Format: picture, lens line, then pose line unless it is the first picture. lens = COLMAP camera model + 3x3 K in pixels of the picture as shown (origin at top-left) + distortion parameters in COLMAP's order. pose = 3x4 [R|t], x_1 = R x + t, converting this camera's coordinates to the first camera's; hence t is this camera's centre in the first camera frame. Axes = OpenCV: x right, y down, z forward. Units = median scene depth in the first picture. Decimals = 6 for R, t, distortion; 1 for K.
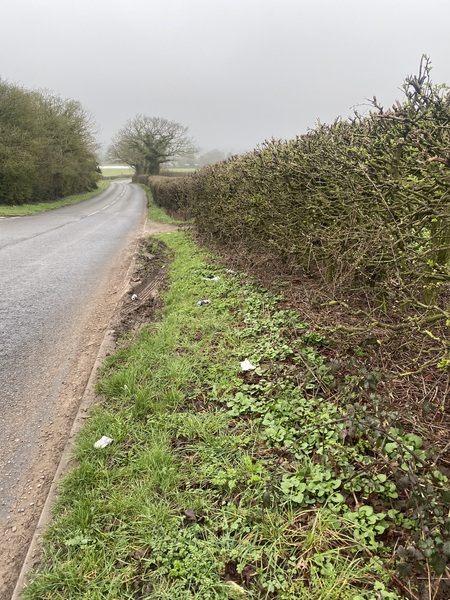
lens RADIAL K [[440.8, 0, 224.3], [0, 440.8, 297.4], [0, 0, 1]] dist [-0.004040, -0.013867]
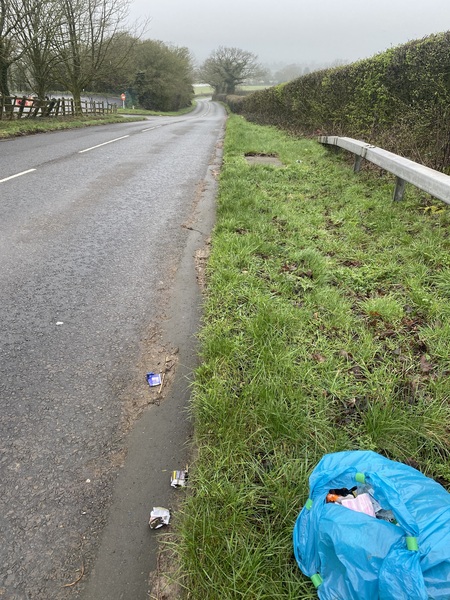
lens RADIAL K [[440.8, 0, 226.7], [0, 440.8, 299.7], [0, 0, 1]] dist [-0.004040, -0.013867]
pose [[0.987517, 0.058942, -0.146070, 0.060260], [-0.033317, 0.984527, 0.172038, 0.106370], [0.153950, -0.165023, 0.974201, -0.405994]]
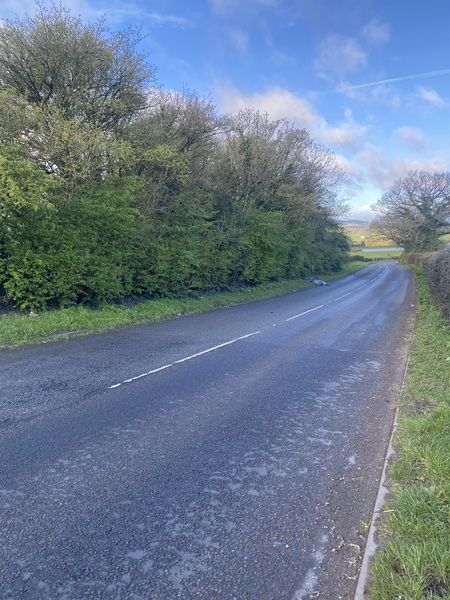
lens RADIAL K [[440.8, 0, 224.4], [0, 440.8, 298.4], [0, 0, 1]] dist [-0.004040, -0.013867]
pose [[0.835460, 0.042170, -0.547931, -0.047629], [-0.139518, 0.980661, -0.137257, -0.067561], [0.531546, 0.191119, 0.825186, 0.273278]]
